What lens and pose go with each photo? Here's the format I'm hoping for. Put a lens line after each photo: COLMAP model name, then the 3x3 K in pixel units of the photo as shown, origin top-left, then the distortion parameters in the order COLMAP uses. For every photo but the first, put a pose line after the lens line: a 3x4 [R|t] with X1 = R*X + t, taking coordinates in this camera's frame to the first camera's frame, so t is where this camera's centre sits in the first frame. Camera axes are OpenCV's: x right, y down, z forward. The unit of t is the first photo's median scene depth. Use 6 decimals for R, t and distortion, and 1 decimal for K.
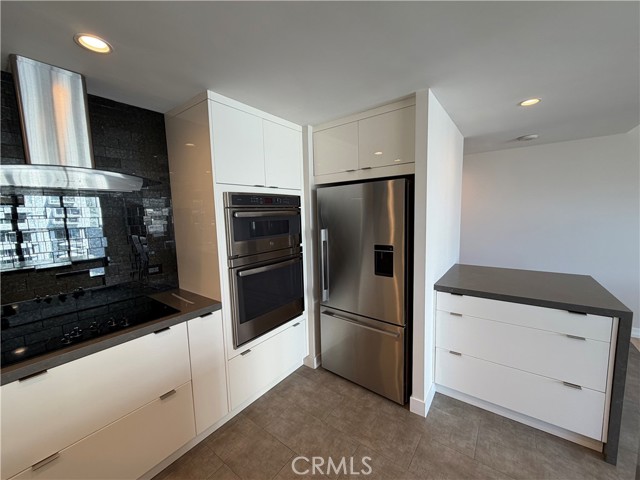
lens RADIAL K [[254.6, 0, 318.3], [0, 254.6, 239.8], [0, 0, 1]] dist [-0.001881, -0.000132]
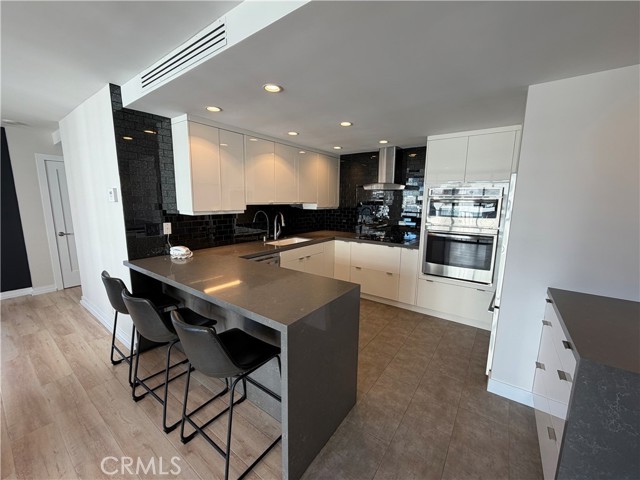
lens RADIAL K [[254.6, 0, 318.3], [0, 254.6, 239.8], [0, 0, 1]] dist [-0.001881, -0.000132]
pose [[0.013221, 0.183238, -0.982980, 1.445959], [-0.122142, 0.976000, 0.180294, -0.053469], [0.992425, 0.117680, 0.035285, 0.162494]]
